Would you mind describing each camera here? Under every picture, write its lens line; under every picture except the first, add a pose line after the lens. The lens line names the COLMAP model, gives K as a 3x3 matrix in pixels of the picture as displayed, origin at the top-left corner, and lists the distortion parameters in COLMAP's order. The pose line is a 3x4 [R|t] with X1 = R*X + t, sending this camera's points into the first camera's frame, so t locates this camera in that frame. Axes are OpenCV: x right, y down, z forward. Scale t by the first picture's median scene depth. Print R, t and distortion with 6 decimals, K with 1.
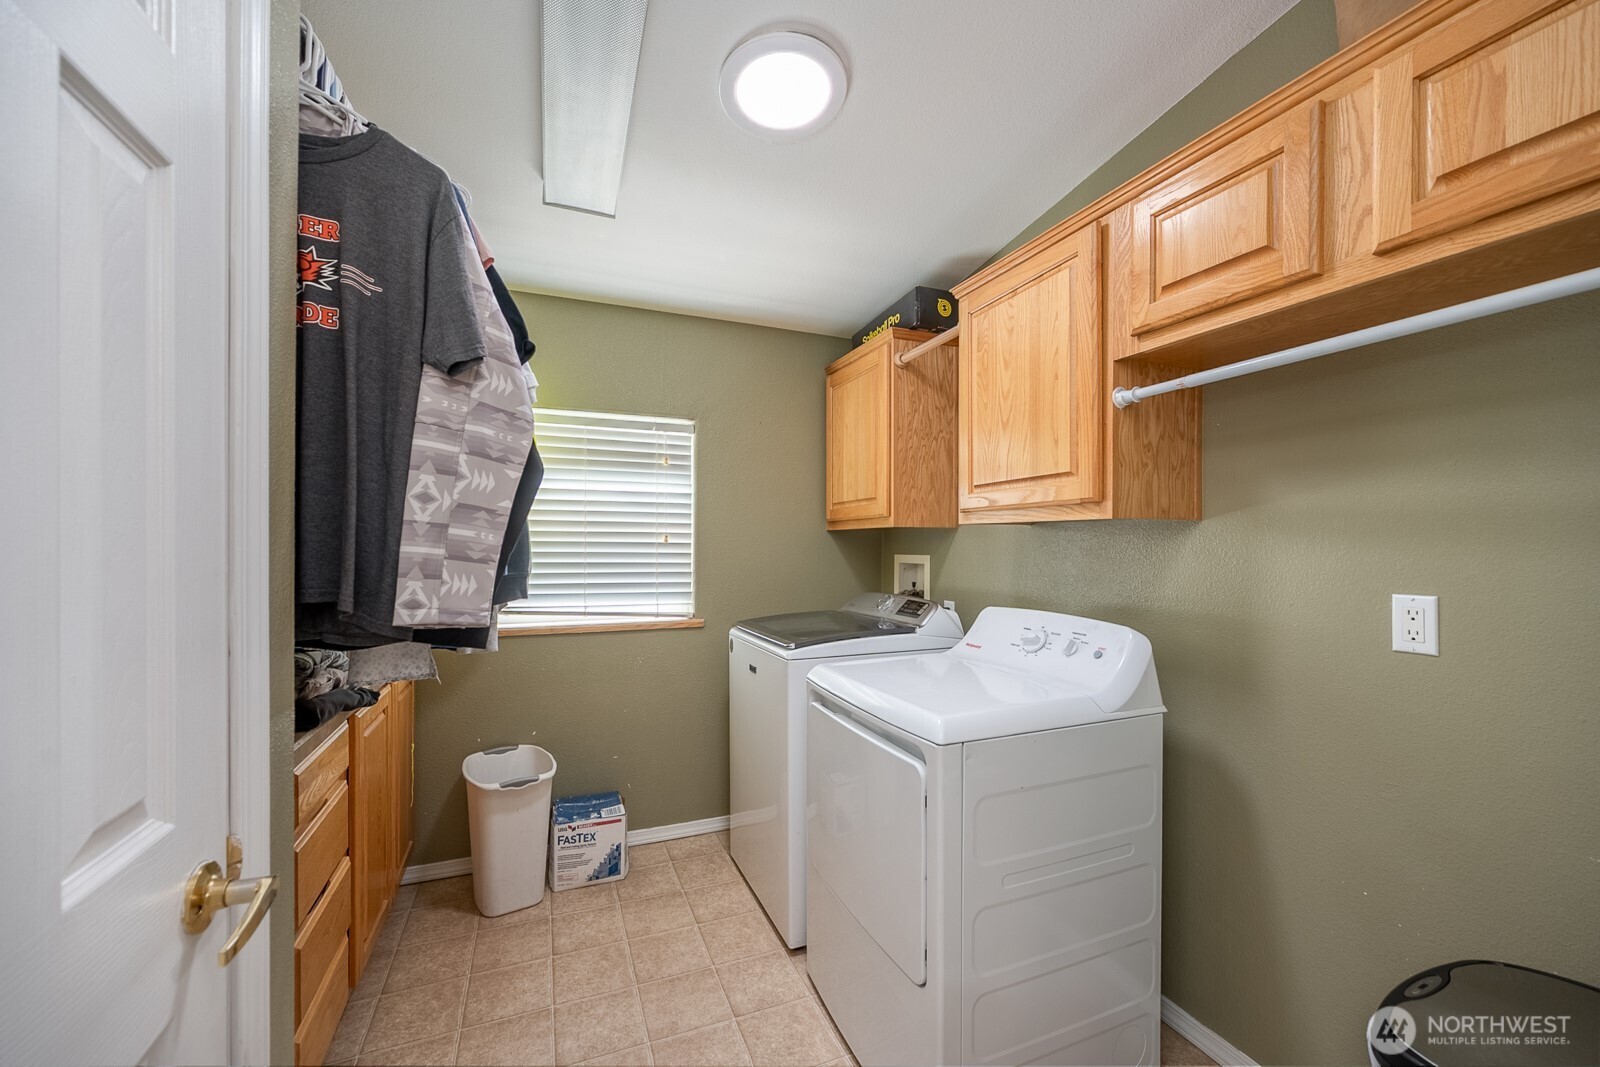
lens RADIAL K [[626.5, 0, 803.3], [0, 626.5, 536.1], [0, 0, 1]] dist [-0.011497, 0.000015]
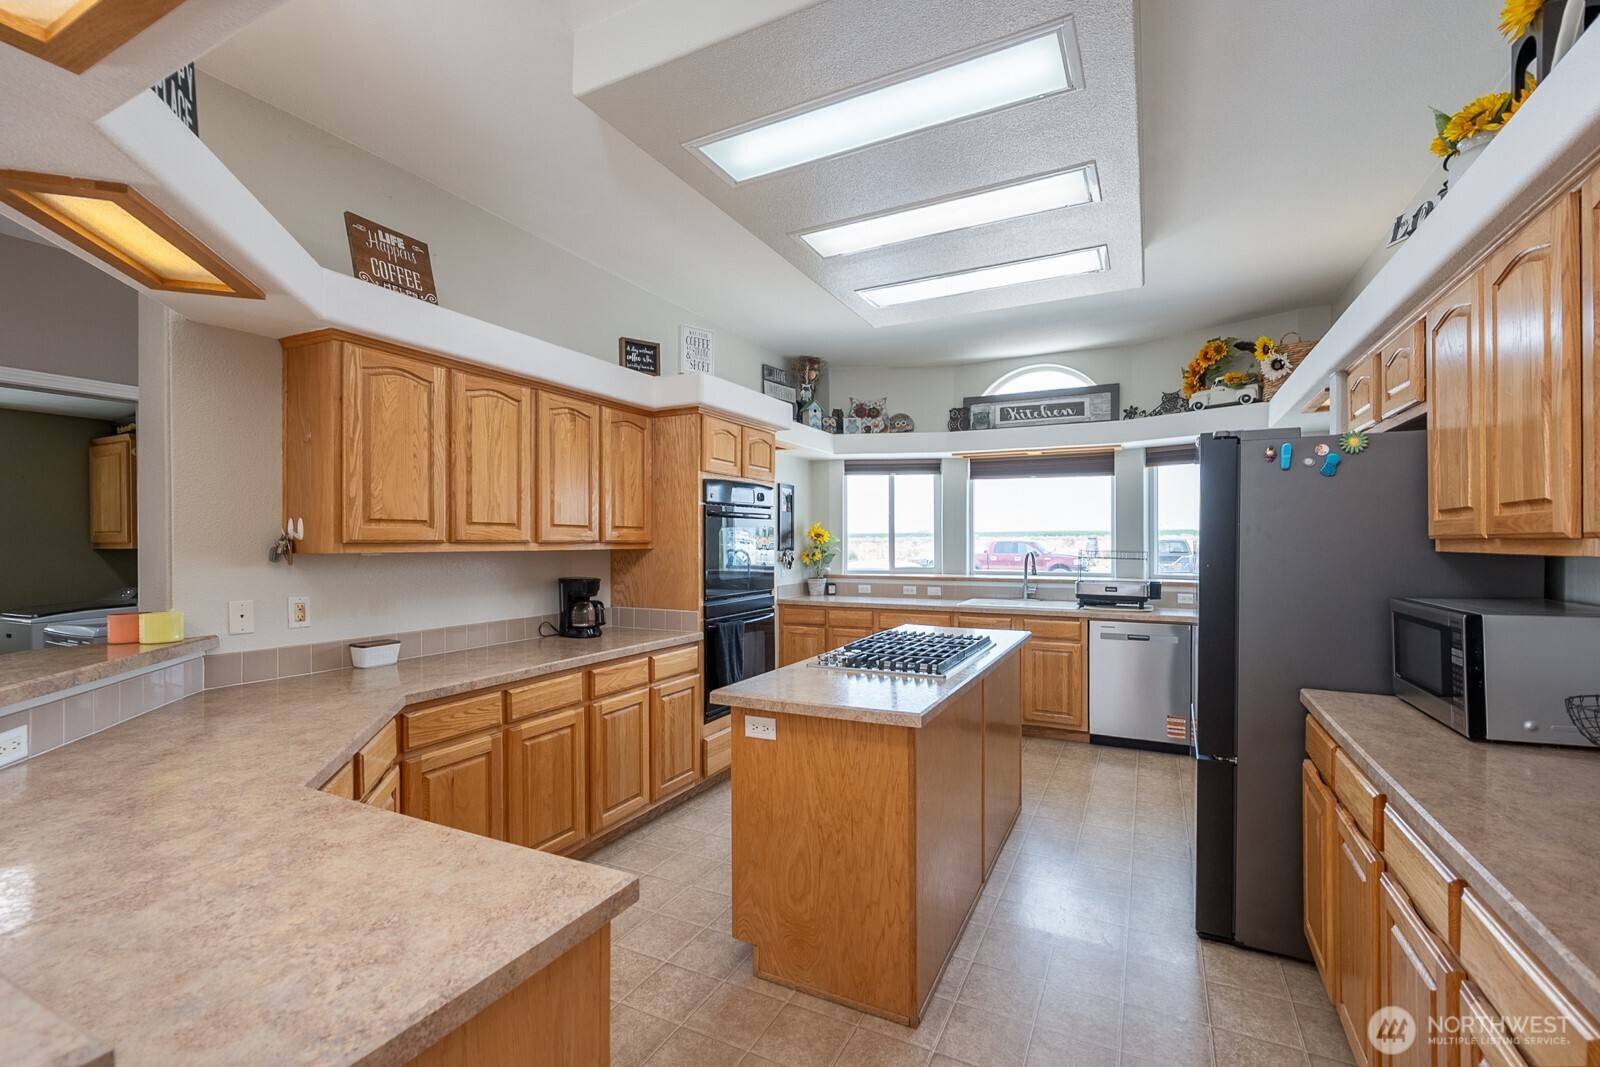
lens RADIAL K [[694.9, 0, 801.7], [0, 694.9, 540.9], [0, 0, 1]] dist [0.000291, -0.000131]
pose [[0.757469, -0.002626, 0.652866, 0.377552], [-0.001819, 0.999980, 0.006132, -0.066599], [-0.652869, -0.005832, 0.757449, -2.176101]]
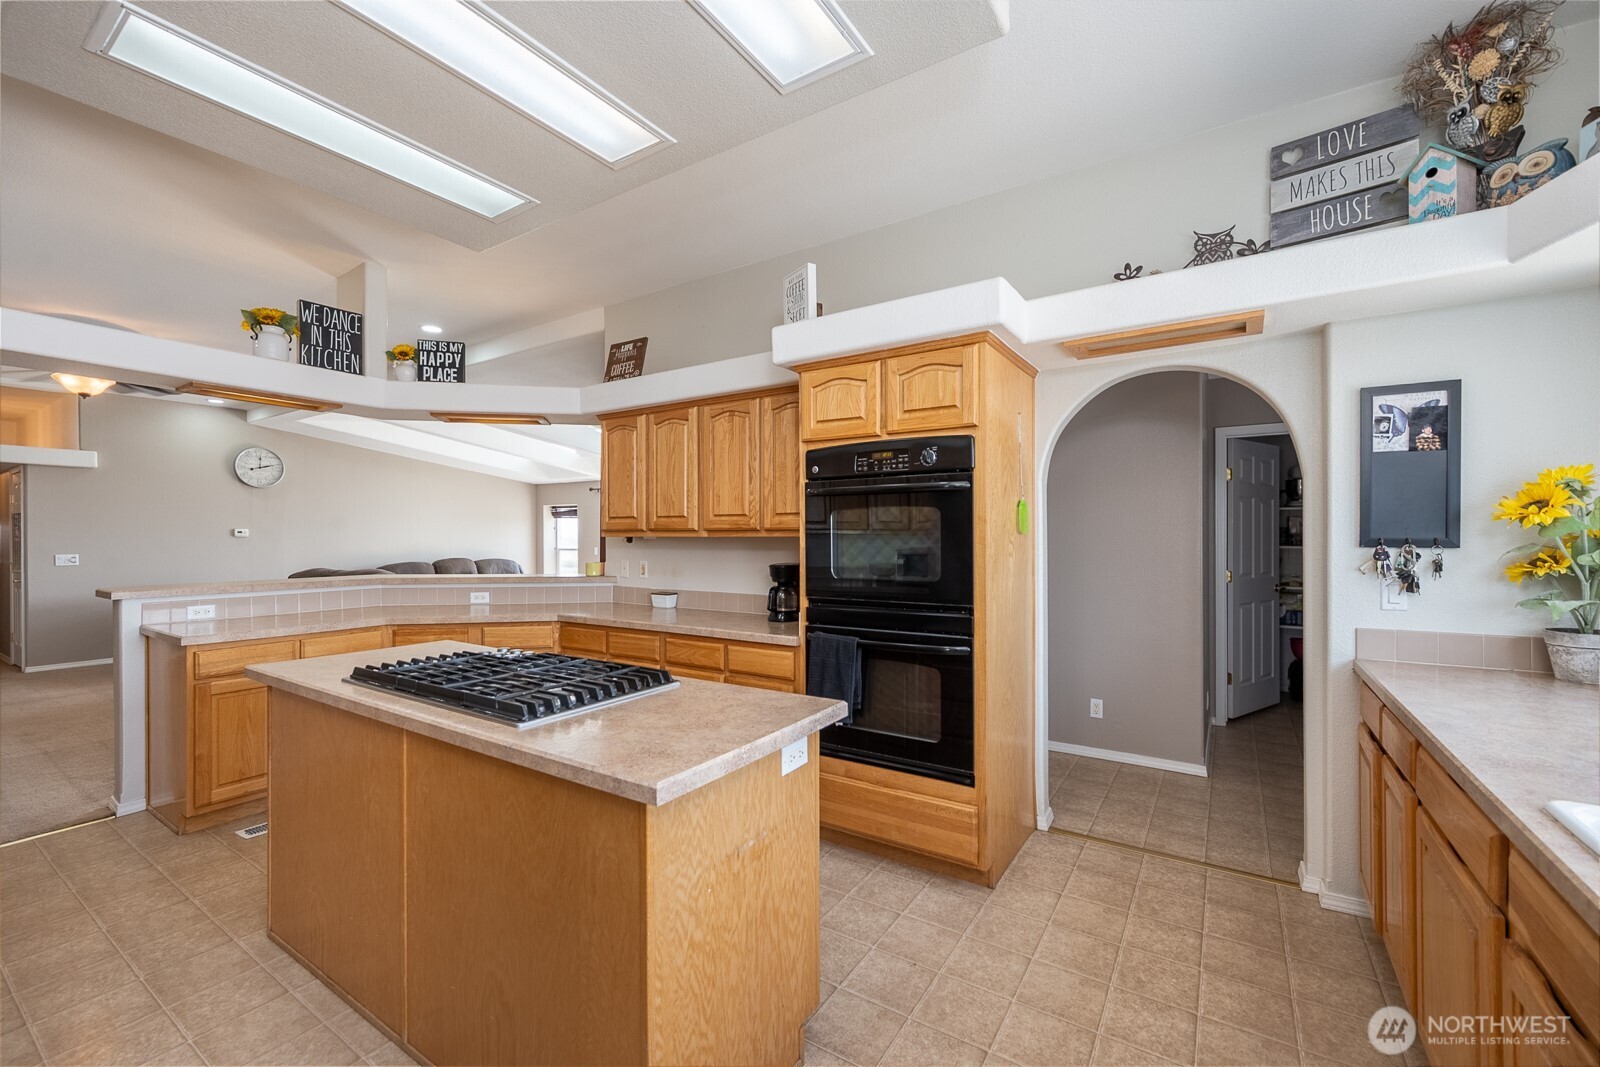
lens RADIAL K [[656.6, 0, 803.2], [0, 656.6, 535.4], [0, 0, 1]] dist [-0.000333, 0.000226]
pose [[0.563131, -0.002611, -0.826363, 2.725409], [0.008617, 0.999959, 0.002713, -0.038009], [0.826323, -0.008649, 0.563131, -1.354712]]
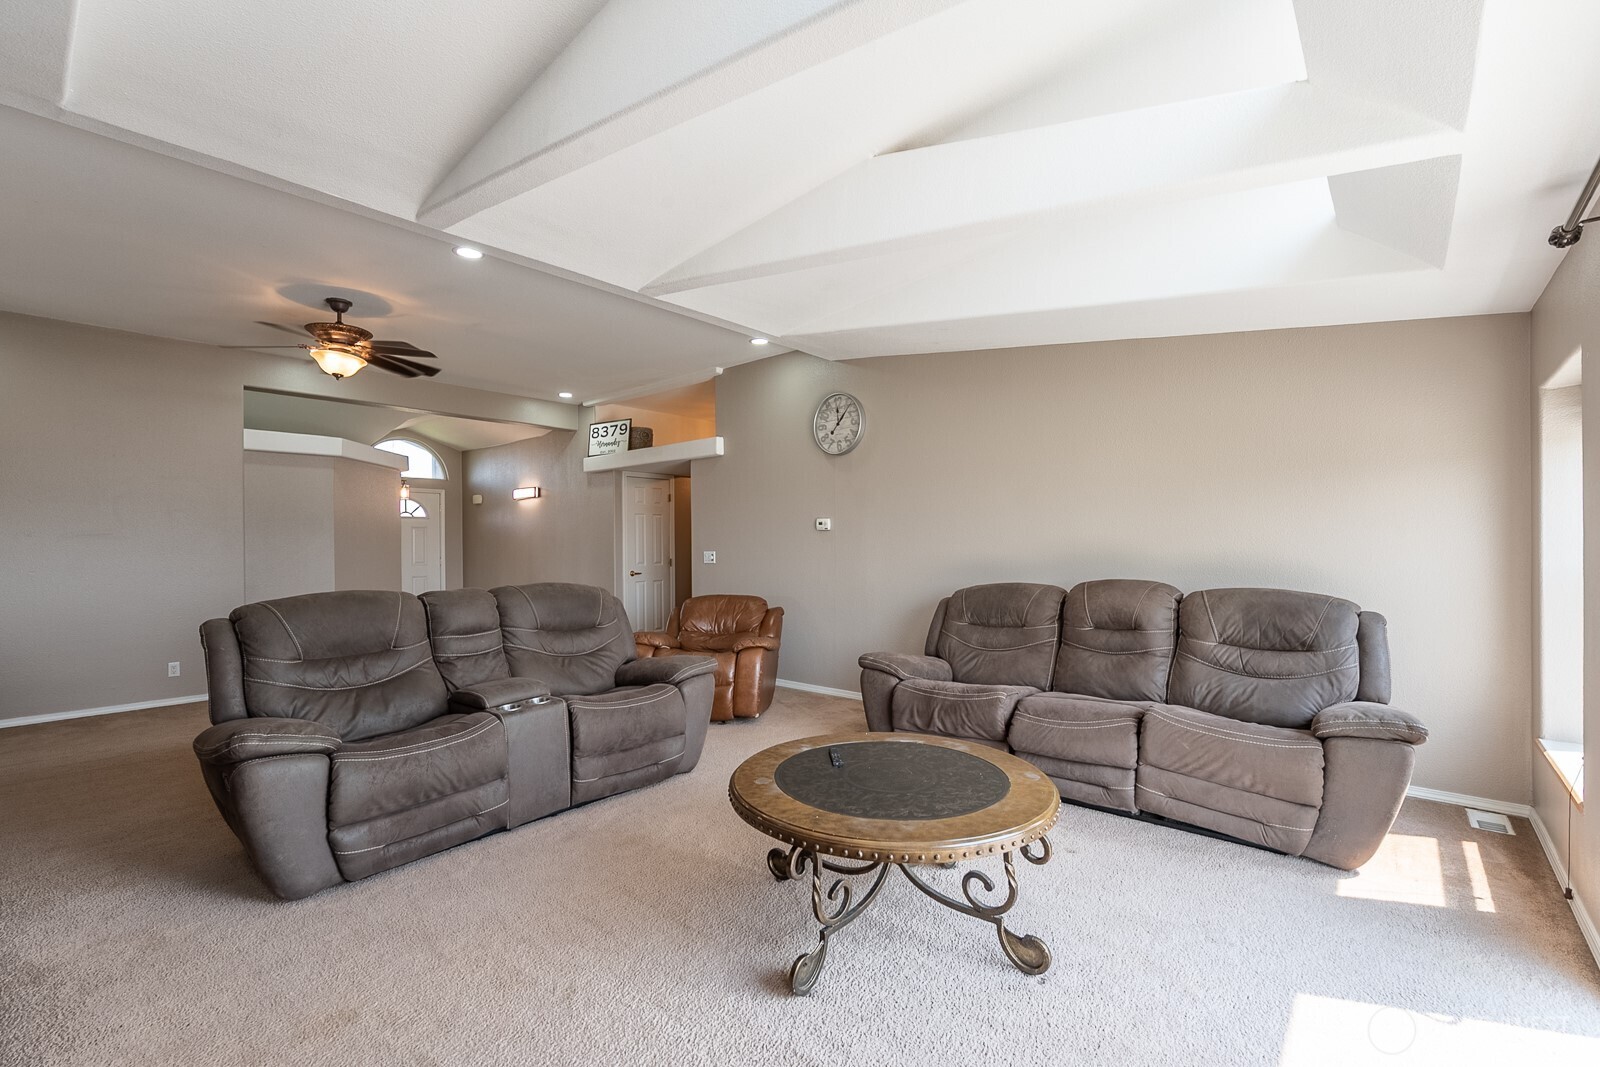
lens RADIAL K [[689.9, 0, 805.8], [0, 689.9, 548.9], [0, 0, 1]] dist [-0.001804, -0.000099]
pose [[-0.894122, 0.011931, -0.447665, -1.402349], [0.011642, 0.999926, 0.003399, 0.021261], [0.447673, -0.002173, -0.894195, 0.720336]]
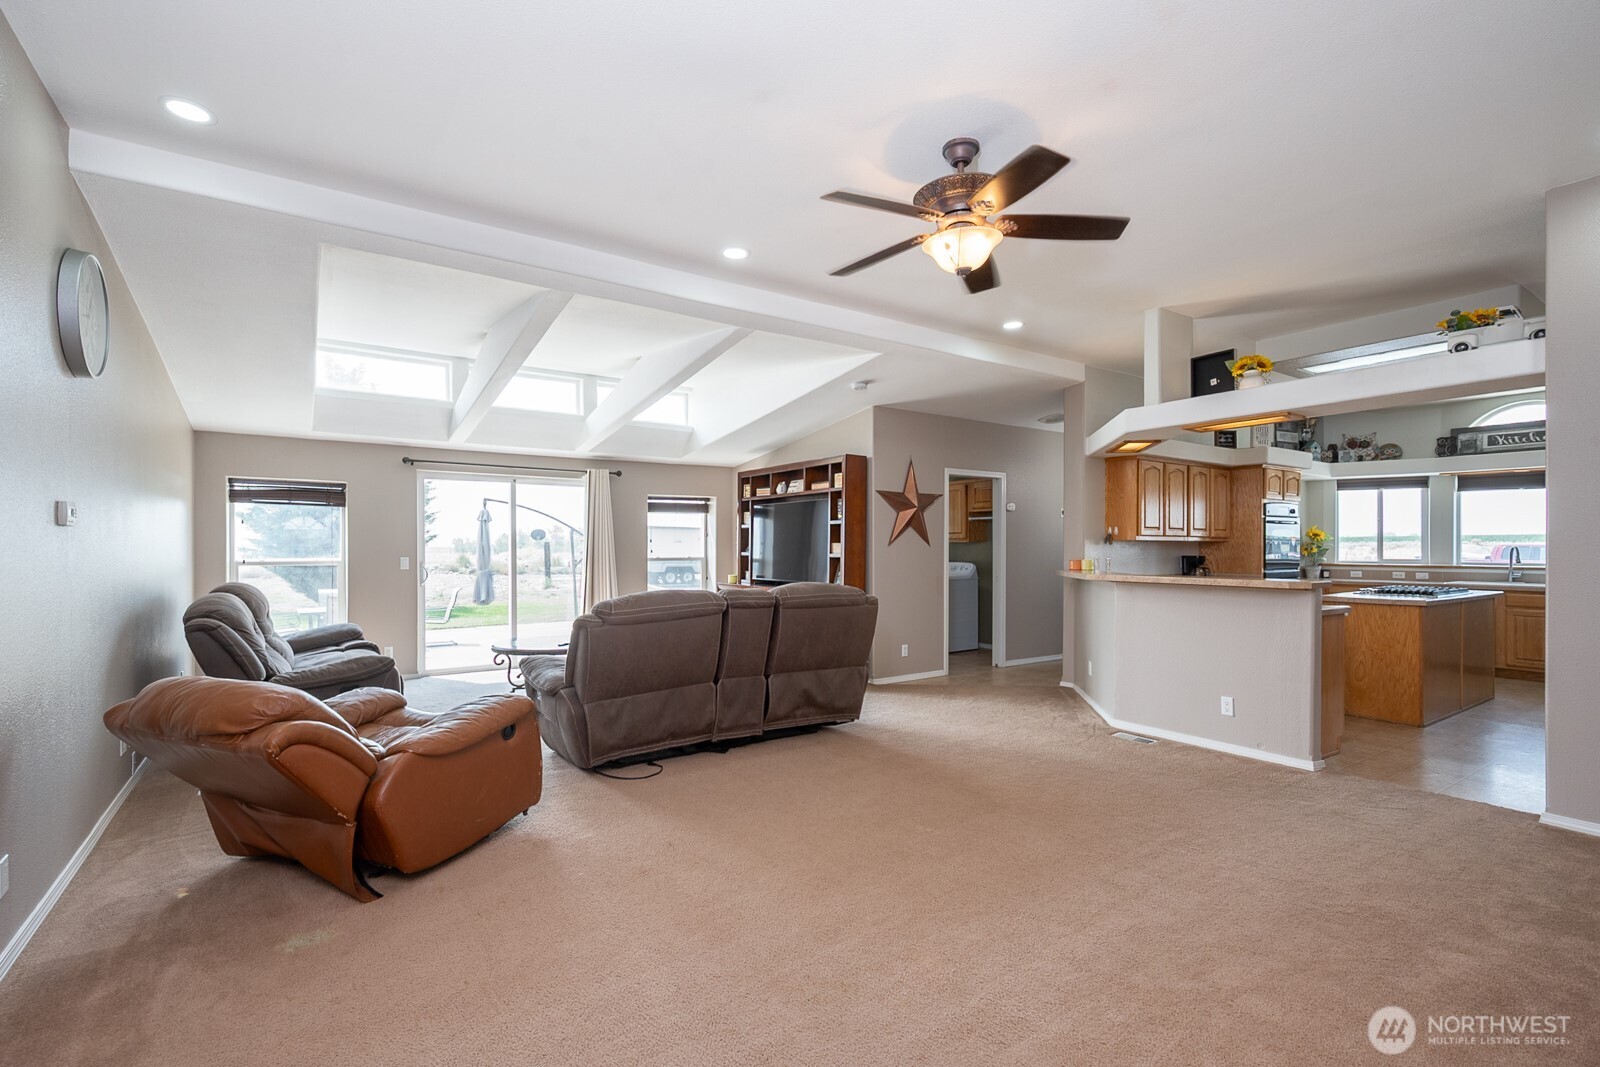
lens RADIAL K [[724.4, 0, 800.8], [0, 724.4, 545.9], [0, 0, 1]] dist [-0.002490, -0.000351]
pose [[0.979120, 0.000796, 0.203280, -1.682461], [-0.002168, 0.999976, 0.006524, -0.026193], [-0.203270, -0.006829, 0.979099, -3.703326]]
